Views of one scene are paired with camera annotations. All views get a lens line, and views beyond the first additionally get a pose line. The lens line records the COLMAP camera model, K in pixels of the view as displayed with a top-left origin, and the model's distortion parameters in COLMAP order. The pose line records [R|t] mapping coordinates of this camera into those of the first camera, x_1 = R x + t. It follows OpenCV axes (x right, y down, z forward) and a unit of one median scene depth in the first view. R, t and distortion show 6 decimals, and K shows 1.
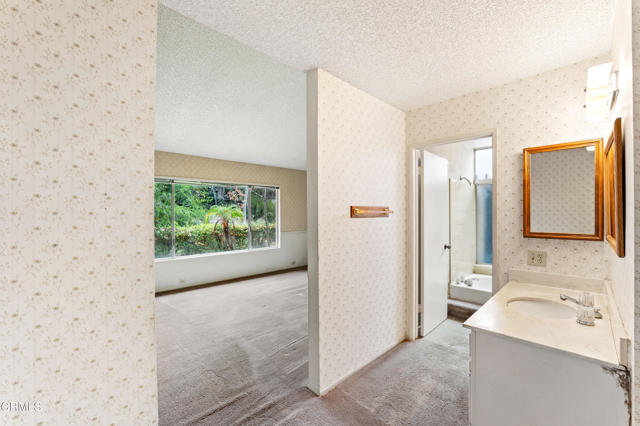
lens RADIAL K [[265.8, 0, 320.9], [0, 265.8, 213.5], [0, 0, 1]] dist [-0.002884, 0.000013]
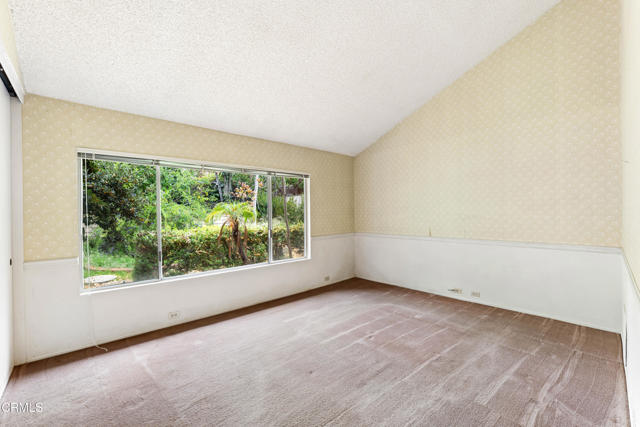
lens RADIAL K [[277.4, 0, 319.1], [0, 277.4, 213.8], [0, 0, 1]] dist [0.003574, 0.000160]
pose [[0.999334, -0.008322, -0.035517, -0.089676], [0.008427, 0.999961, 0.002790, 0.004518], [0.035492, -0.003087, 0.999365, 0.216065]]
